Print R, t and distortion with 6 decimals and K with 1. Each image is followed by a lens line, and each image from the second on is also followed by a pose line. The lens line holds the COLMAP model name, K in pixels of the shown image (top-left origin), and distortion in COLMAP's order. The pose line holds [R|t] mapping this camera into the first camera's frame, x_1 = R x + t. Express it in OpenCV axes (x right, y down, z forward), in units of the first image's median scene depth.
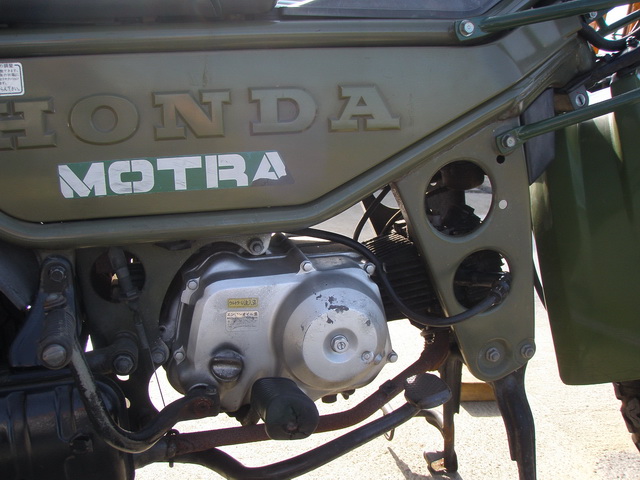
lens RADIAL K [[710.4, 0, 315.0], [0, 710.4, 254.2], [0, 0, 1]] dist [-0.219023, 0.207807]
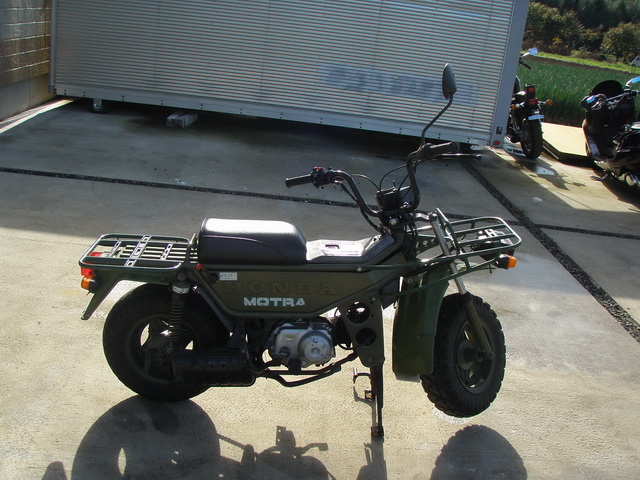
lens RADIAL K [[710.4, 0, 315.0], [0, 710.4, 254.2], [0, 0, 1]] dist [-0.219023, 0.207807]
pose [[0.978132, 0.111400, -0.175638, 0.612891], [-0.097508, 0.991524, 0.085859, -0.675203], [0.183714, -0.066856, 0.980704, -2.507841]]
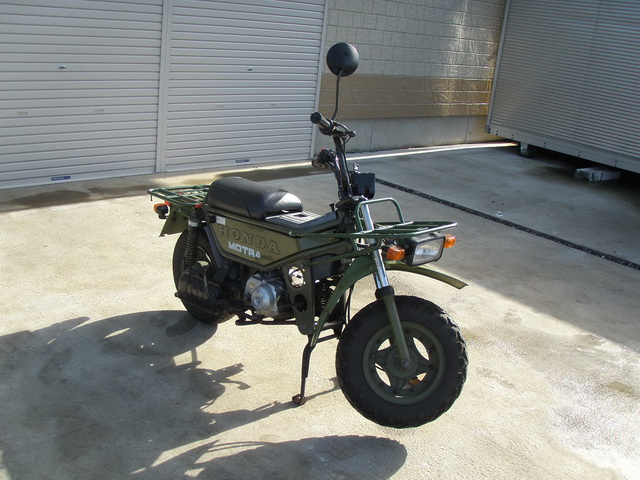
lens RADIAL K [[710.4, 0, 315.0], [0, 710.4, 254.2], [0, 0, 1]] dist [-0.219023, 0.207807]
pose [[0.505240, 0.269340, -0.819871, 3.482731], [-0.273530, 0.951043, 0.143871, -0.805563], [0.818483, 0.151569, 0.554178, -1.034917]]
